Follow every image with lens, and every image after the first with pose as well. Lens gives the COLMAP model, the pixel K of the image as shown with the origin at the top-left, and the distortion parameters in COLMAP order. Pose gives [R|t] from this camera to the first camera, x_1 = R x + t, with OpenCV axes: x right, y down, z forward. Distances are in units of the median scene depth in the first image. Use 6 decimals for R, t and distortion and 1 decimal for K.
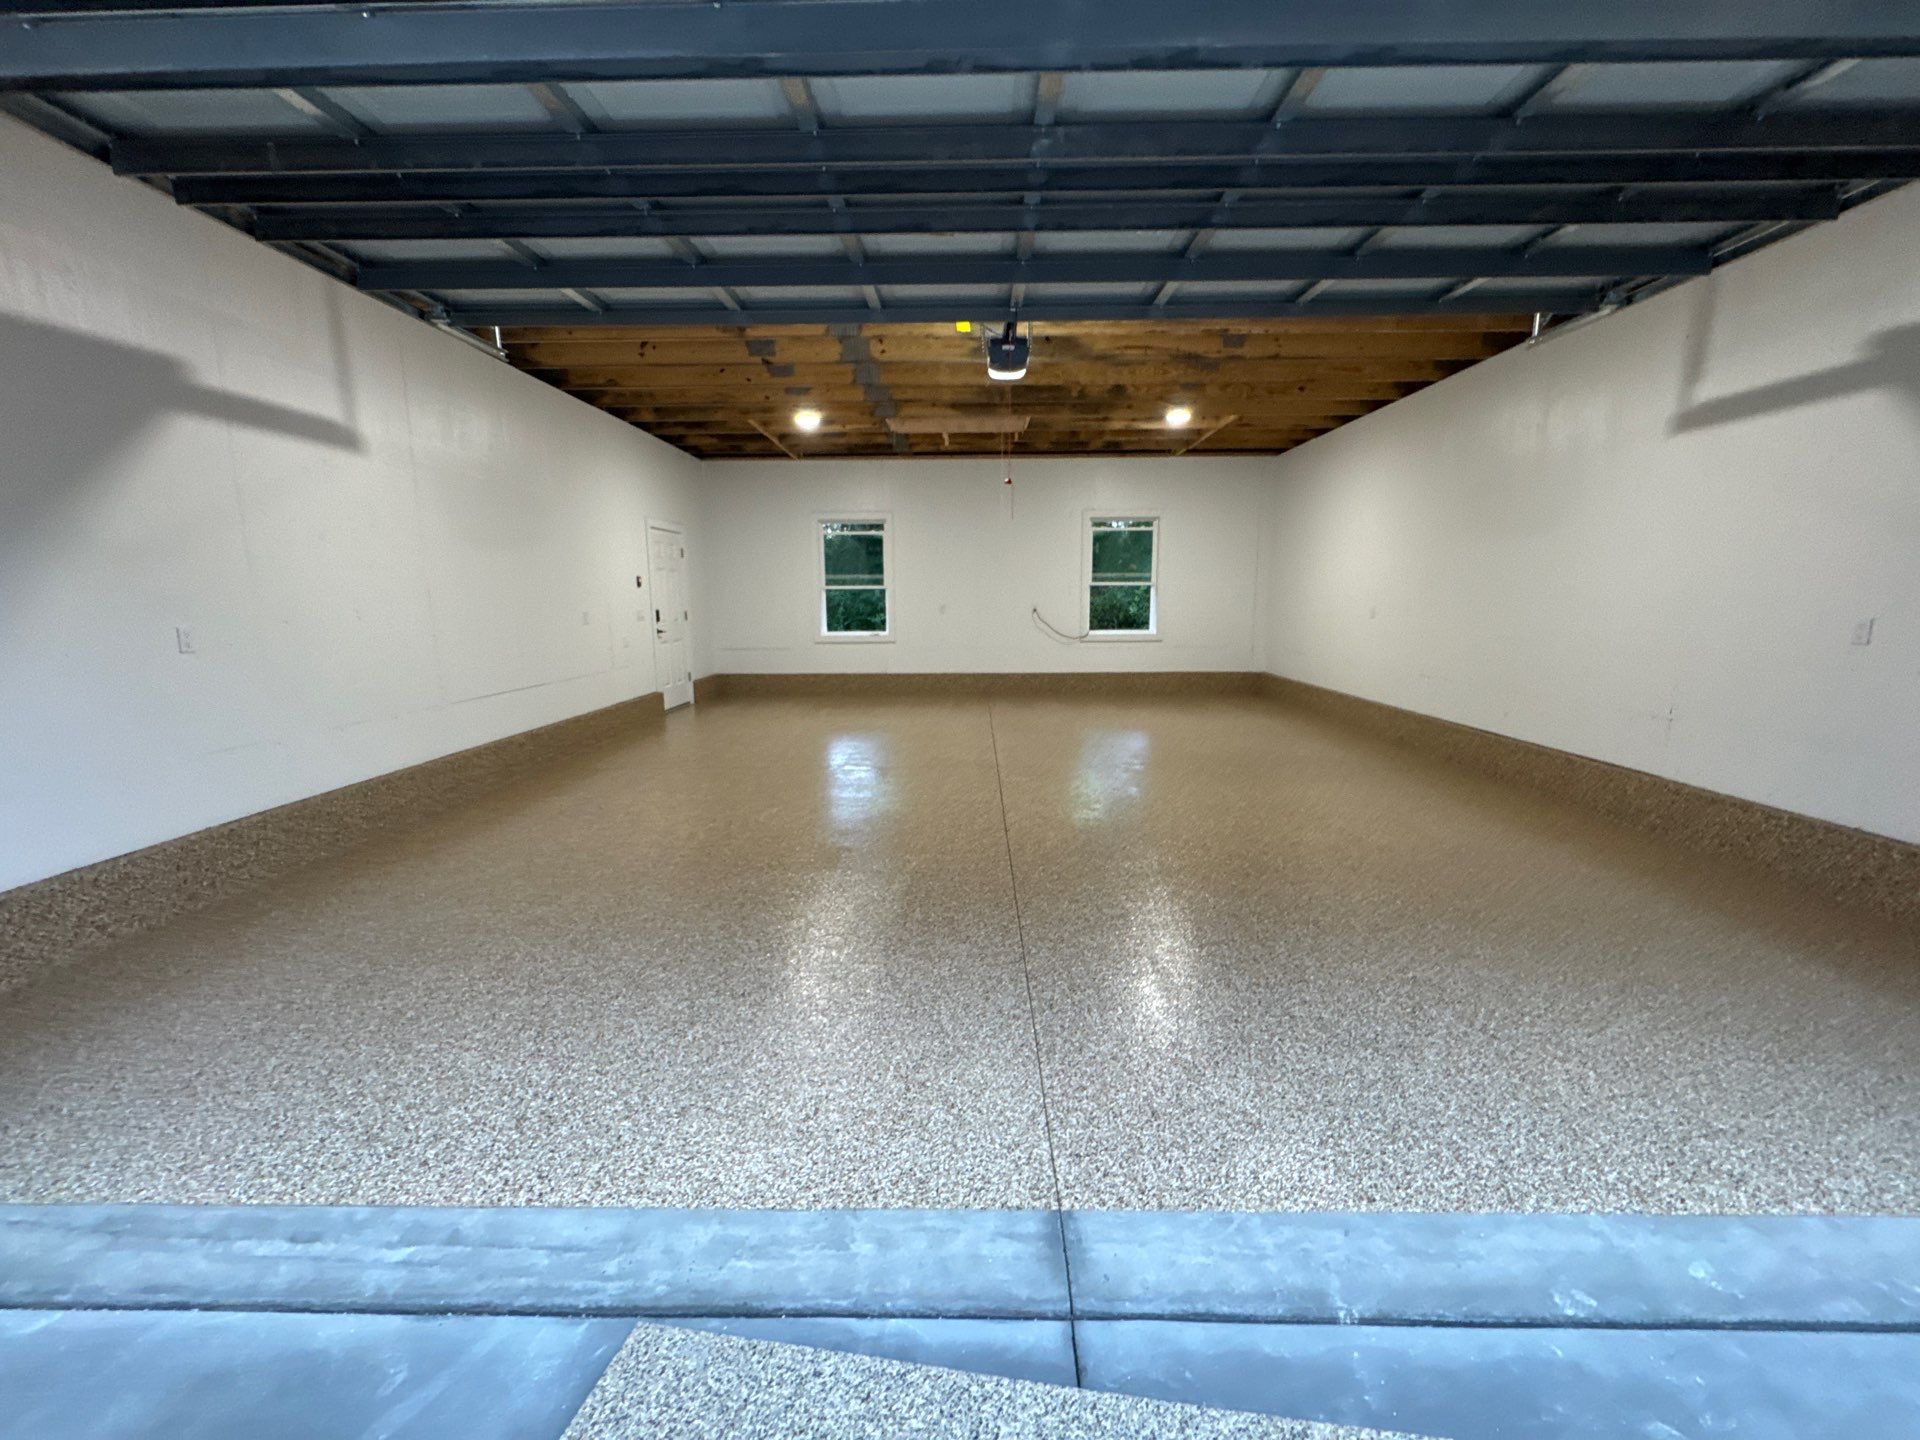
lens RADIAL K [[775.8, 0, 960.0], [0, 775.8, 720.0], [0, 0, 1]] dist [-0.003329, 0.000671]
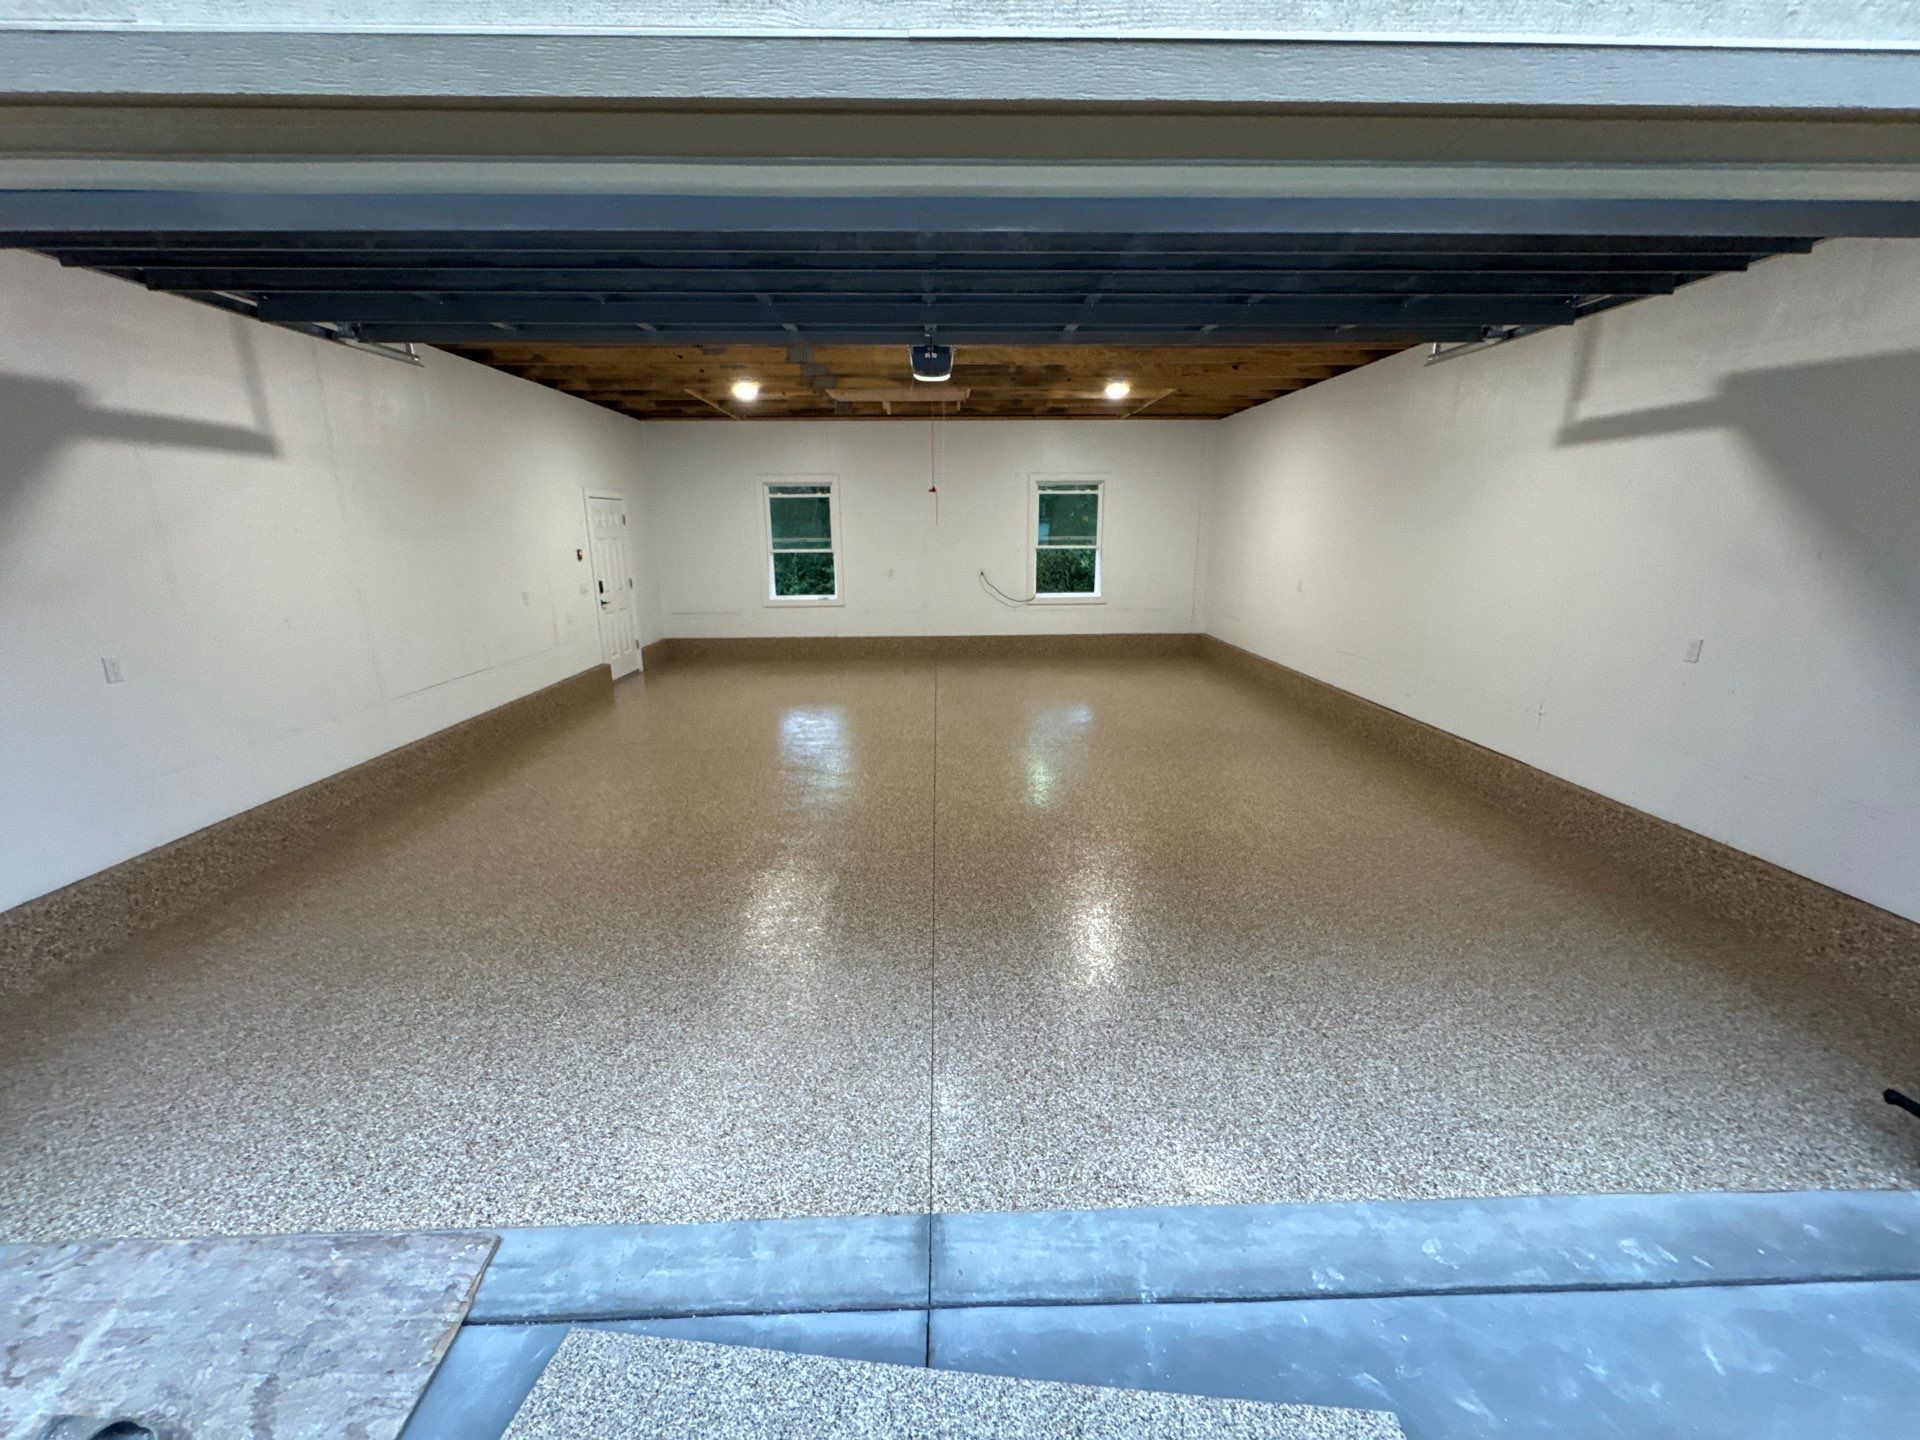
lens RADIAL K [[774.4, 0, 961.6], [0, 774.4, 720.5], [0, 0, 1]] dist [-0.001459, 0.000282]
pose [[0.998929, -0.009928, 0.045190, 0.101573], [0.005878, 0.996023, 0.088901, -0.186739], [-0.045893, -0.088540, 0.995015, -0.104164]]
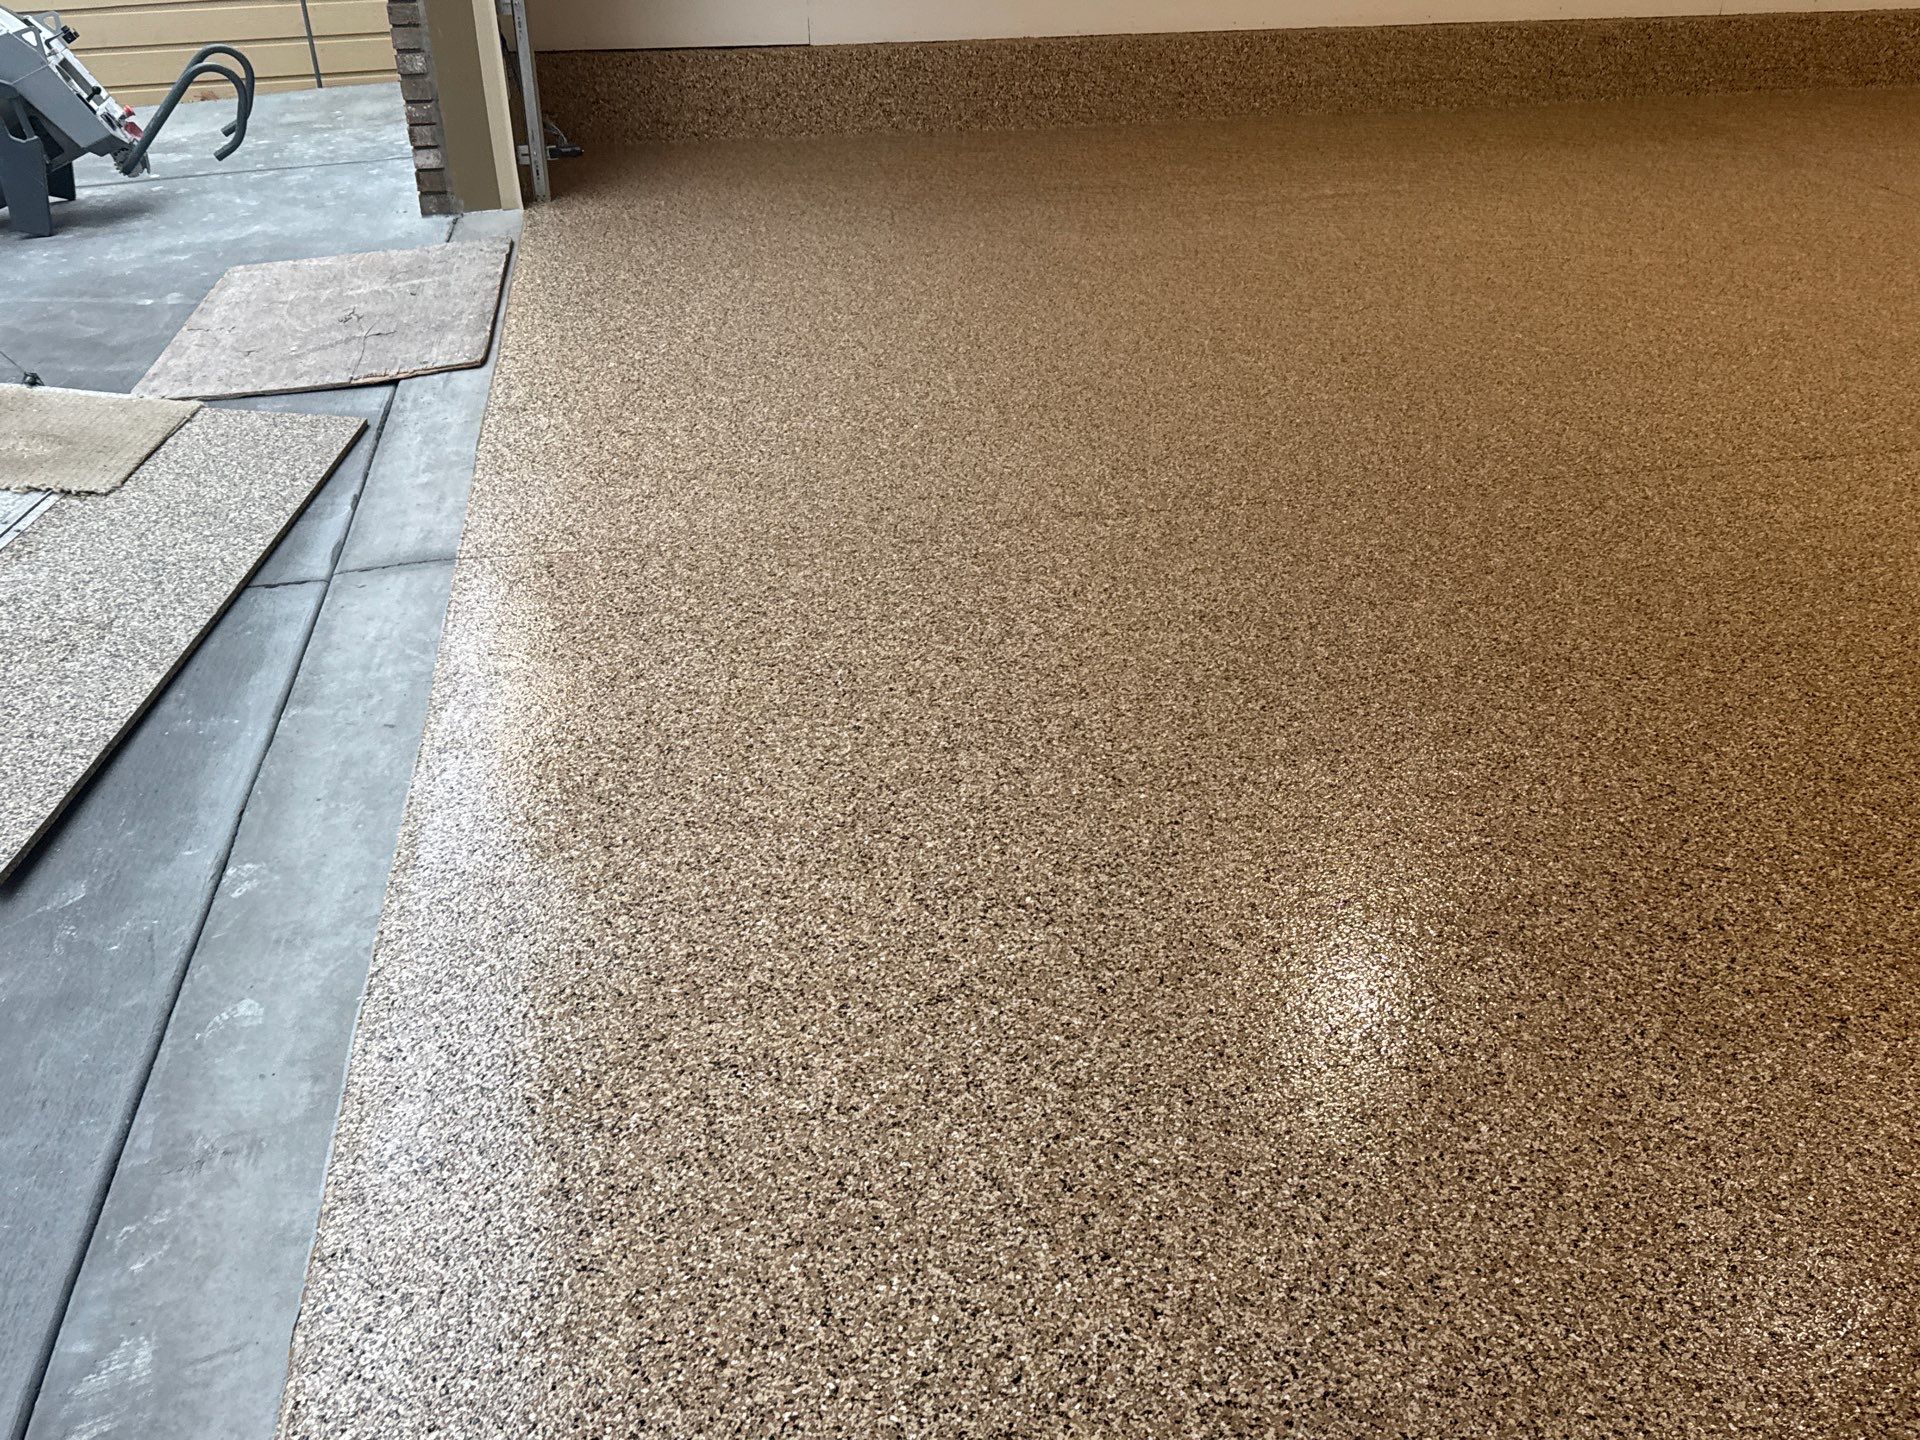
lens RADIAL K [[1679.2, 0, 910.6], [0, 1679.2, 723.6], [0, 0, 1]] dist [0.135851, -0.283520]
pose [[0.166268, 0.504927, -0.846997, 1.419042], [-0.156652, 0.861570, 0.482863, -0.134660], [0.973558, 0.052399, 0.222349, 0.826079]]
